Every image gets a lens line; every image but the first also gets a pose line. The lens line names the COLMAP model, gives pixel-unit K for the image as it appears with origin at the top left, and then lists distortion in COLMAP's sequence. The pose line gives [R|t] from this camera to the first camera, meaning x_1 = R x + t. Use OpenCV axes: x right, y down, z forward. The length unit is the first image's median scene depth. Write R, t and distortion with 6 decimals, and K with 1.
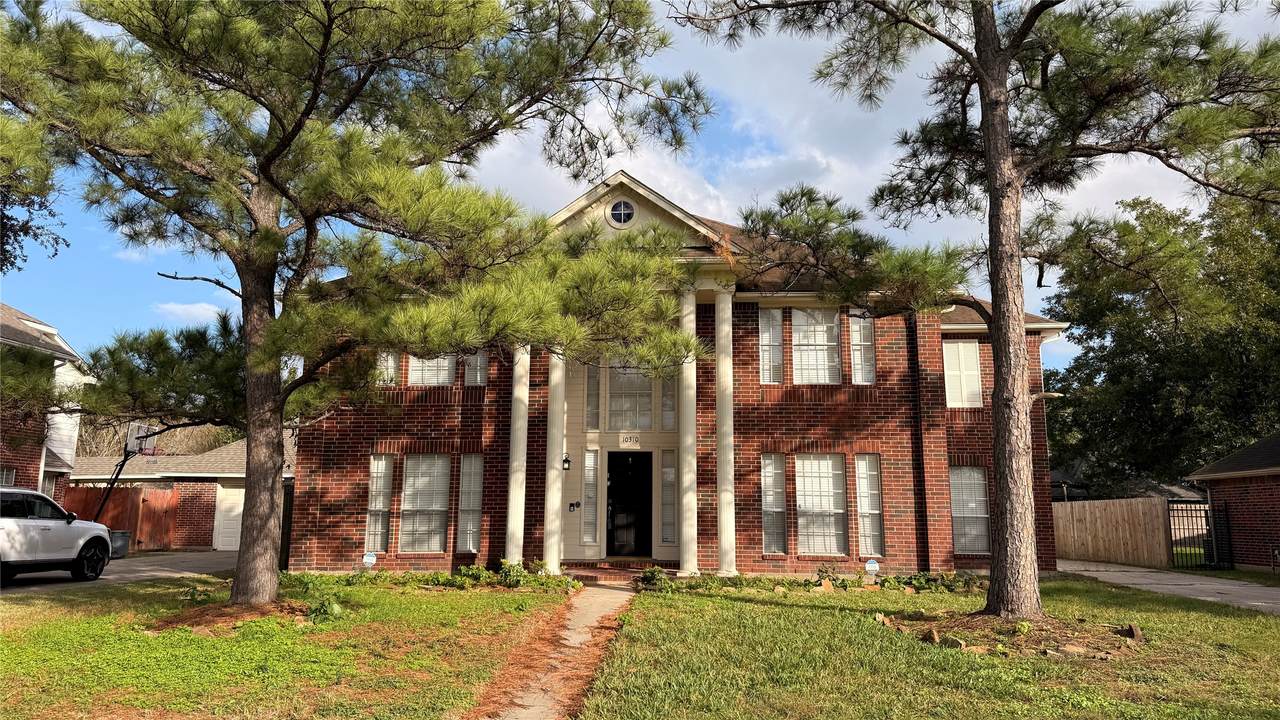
lens RADIAL K [[906.5, 0, 636.8], [0, 906.5, 356.3], [0, 0, 1]] dist [0.024760, -0.011374]
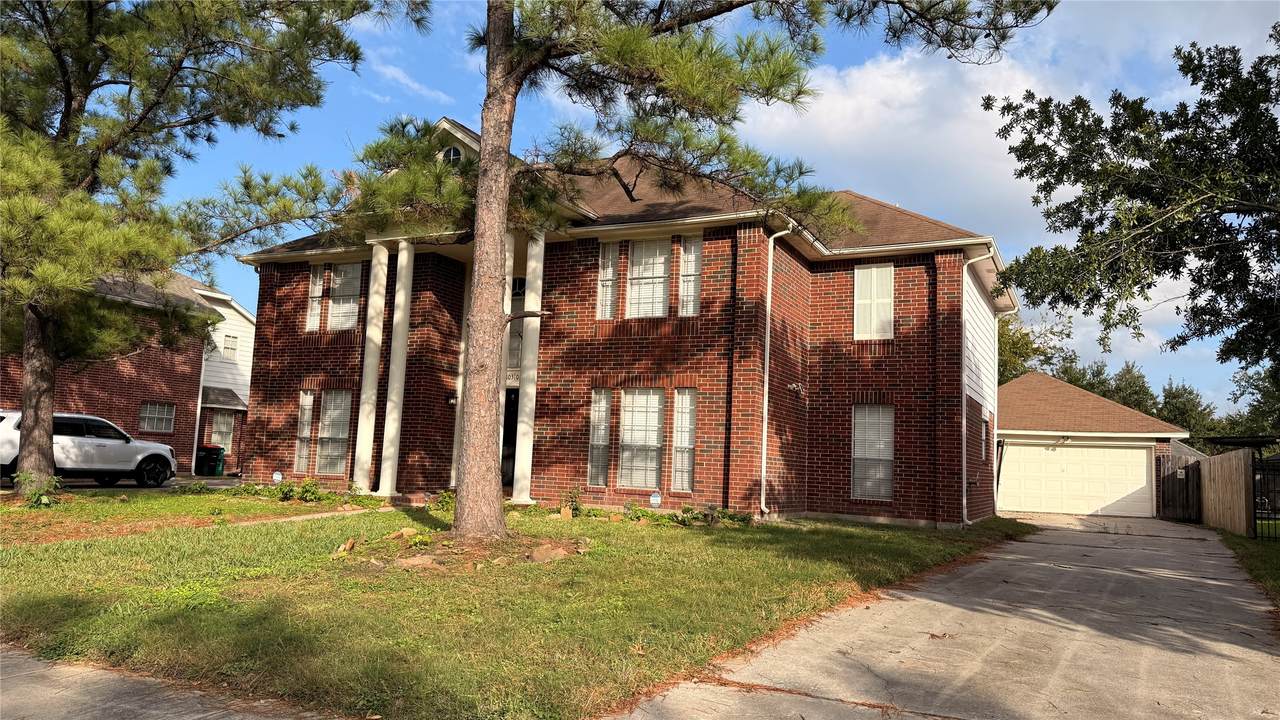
lens RADIAL K [[906.5, 0, 639.2], [0, 906.5, 365.1], [0, 0, 1]] dist [0.024760, -0.011374]
pose [[0.924472, -0.011491, -0.381077, 0.571685], [0.033500, 0.998128, 0.051171, 0.032181], [0.379776, -0.060072, 0.923126, 0.089880]]
